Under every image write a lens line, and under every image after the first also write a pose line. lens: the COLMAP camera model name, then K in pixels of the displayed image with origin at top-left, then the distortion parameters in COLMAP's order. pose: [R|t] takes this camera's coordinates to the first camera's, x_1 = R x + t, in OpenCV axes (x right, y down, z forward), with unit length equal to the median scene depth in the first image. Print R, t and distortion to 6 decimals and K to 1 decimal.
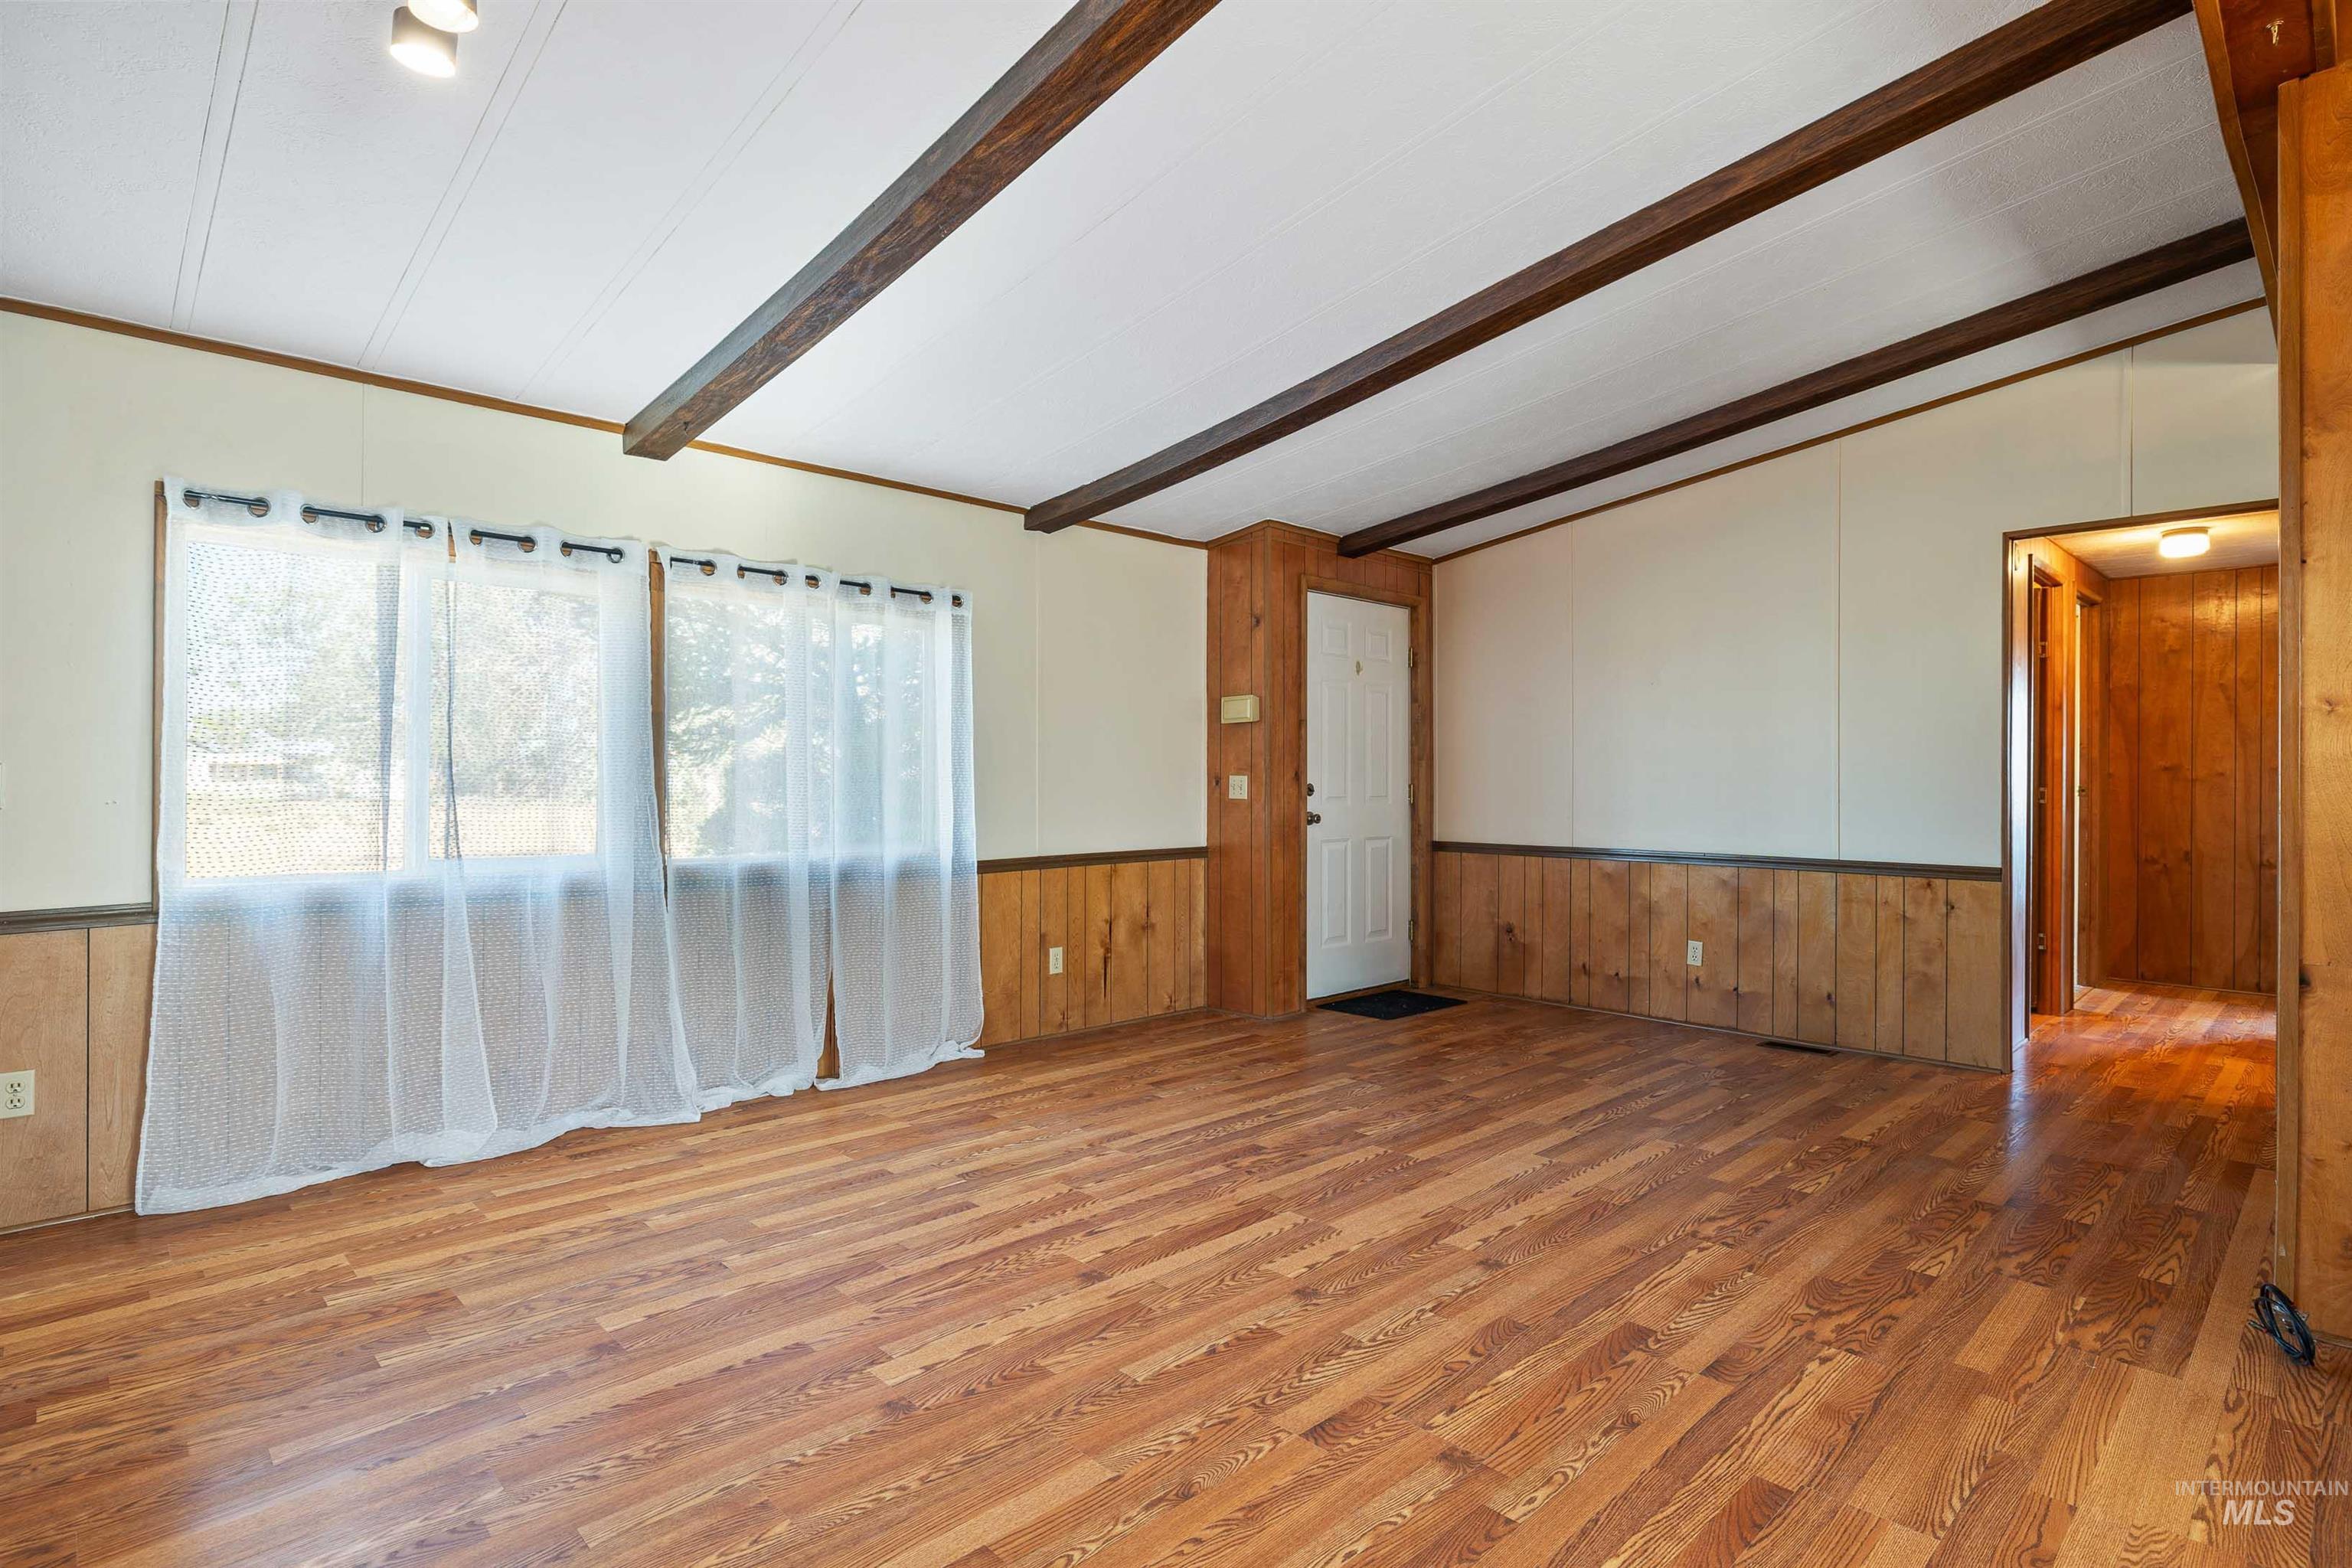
lens RADIAL K [[1171.7, 0, 1183.6], [0, 1171.7, 774.6], [0, 0, 1]] dist [-0.002412, 0.000818]
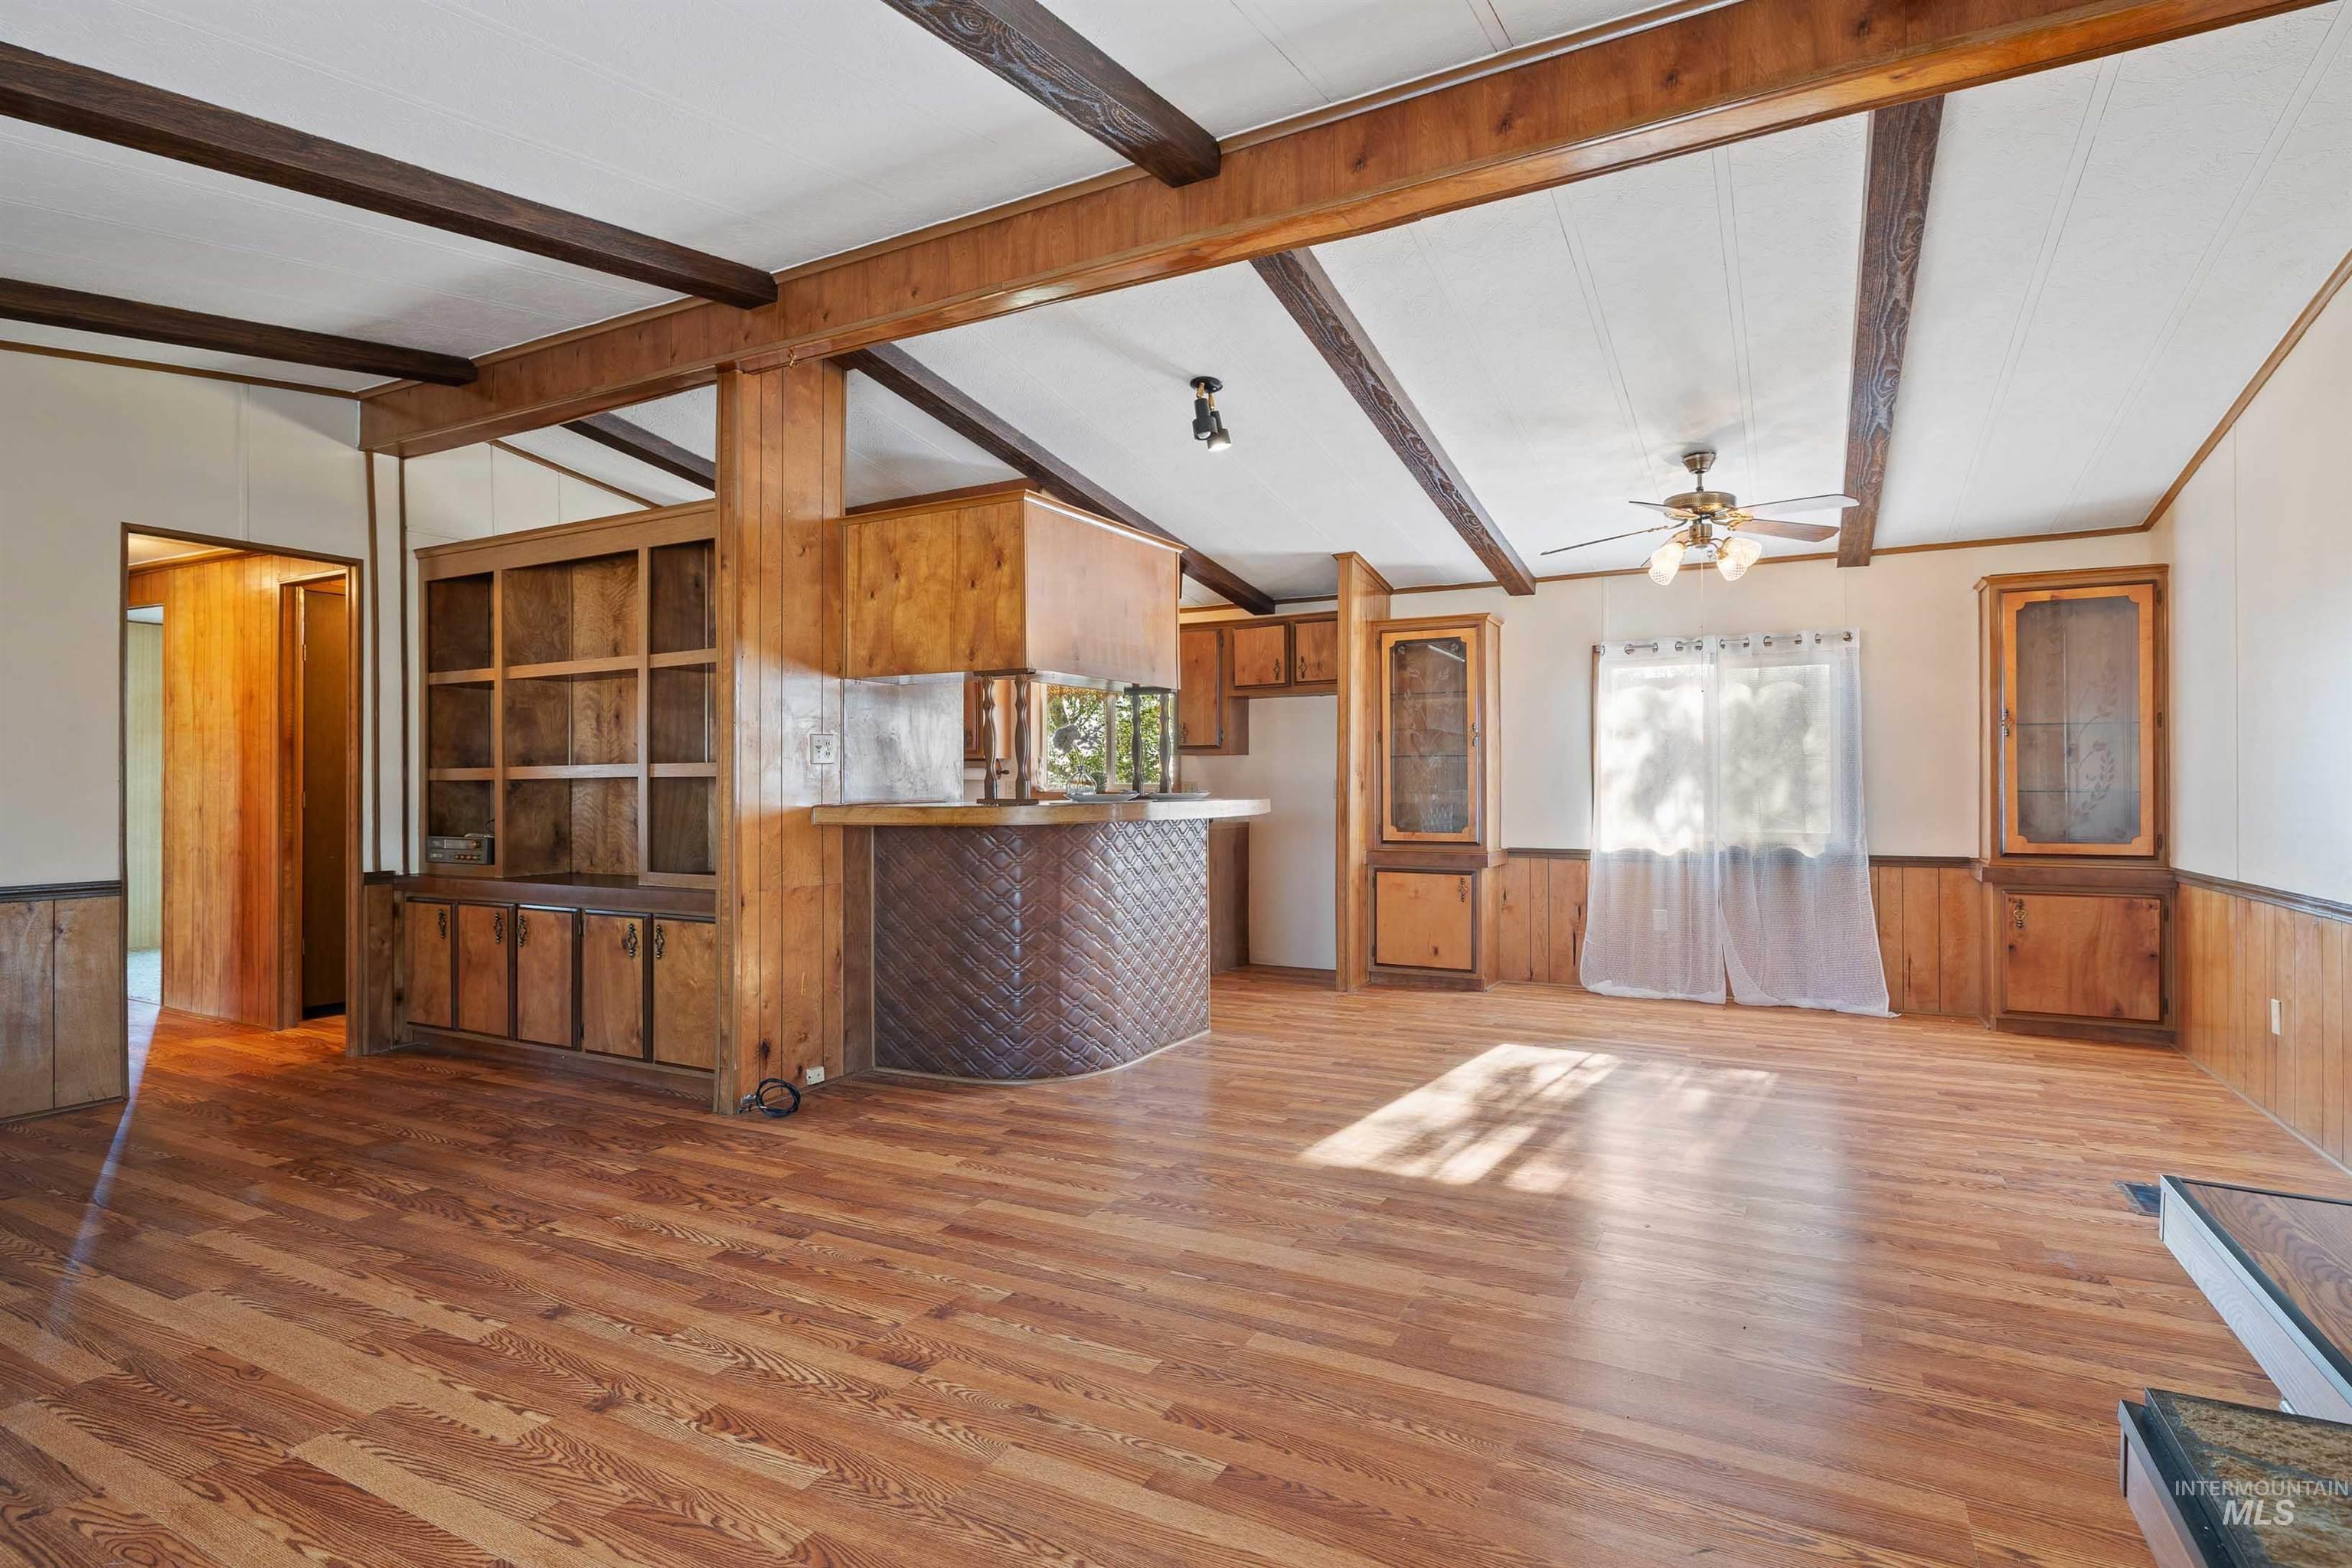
lens RADIAL K [[1162.2, 0, 1185.8], [0, 1162.2, 784.7], [0, 0, 1]] dist [0.000215, 0.000011]
pose [[-0.308002, -0.001321, 0.951385, -0.676585], [-0.003503, 0.999994, 0.000254, -0.000036], [-0.951379, -0.003255, -0.308005, 0.720838]]
